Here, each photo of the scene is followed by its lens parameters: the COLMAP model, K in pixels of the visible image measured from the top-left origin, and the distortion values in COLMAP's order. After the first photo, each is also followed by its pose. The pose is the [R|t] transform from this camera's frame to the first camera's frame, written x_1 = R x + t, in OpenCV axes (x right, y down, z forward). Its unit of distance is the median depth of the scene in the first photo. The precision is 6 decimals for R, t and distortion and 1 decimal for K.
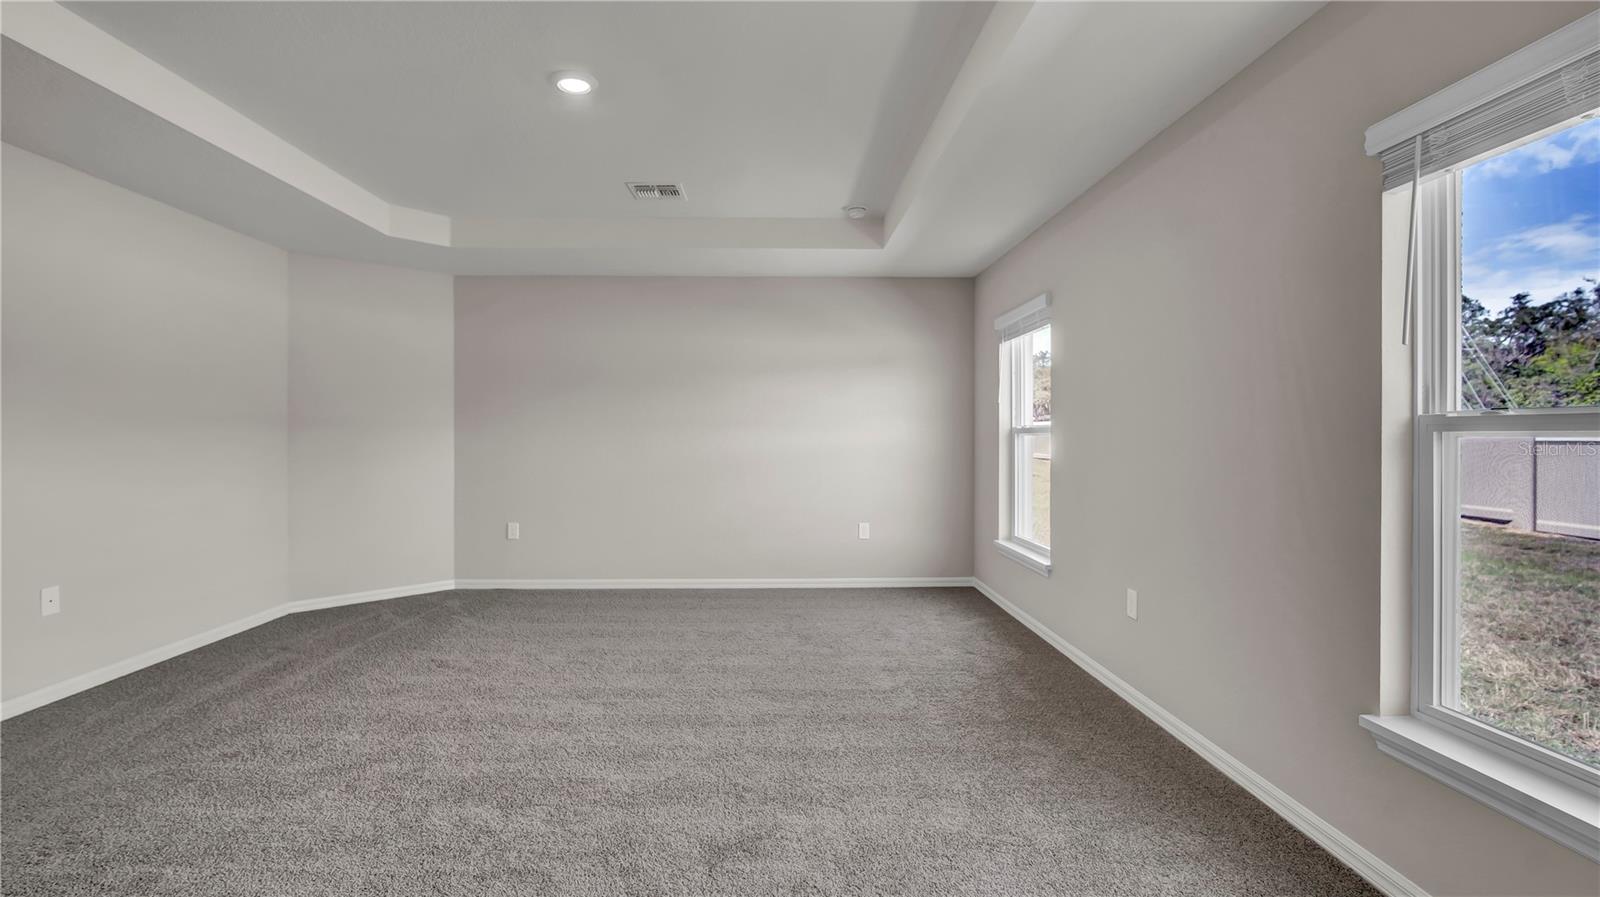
lens RADIAL K [[716.3, 0, 785.6], [0, 716.3, 430.0], [0, 0, 1]] dist [-0.005933, -0.000655]
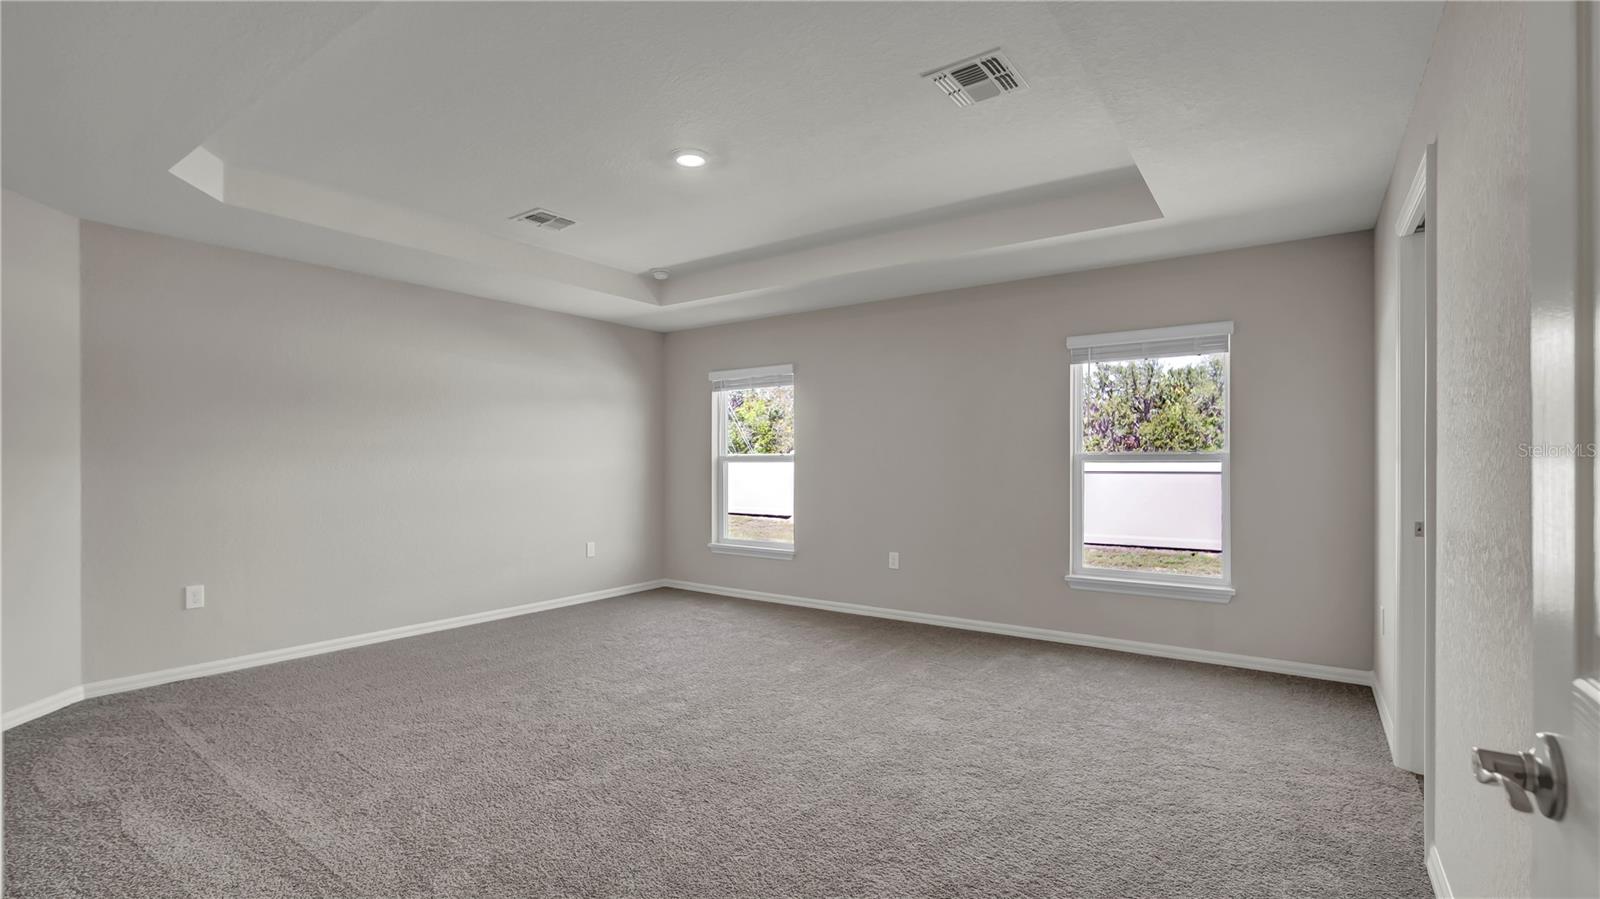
lens RADIAL K [[735.2, 0, 775.0], [0, 735.2, 461.4], [0, 0, 1]] dist [-0.007409, 0.000016]
pose [[0.603047, -0.001496, 0.797704, -0.621232], [-0.003974, 0.999980, 0.004879, -0.001376], [-0.797696, -0.006112, 0.603029, 0.093899]]
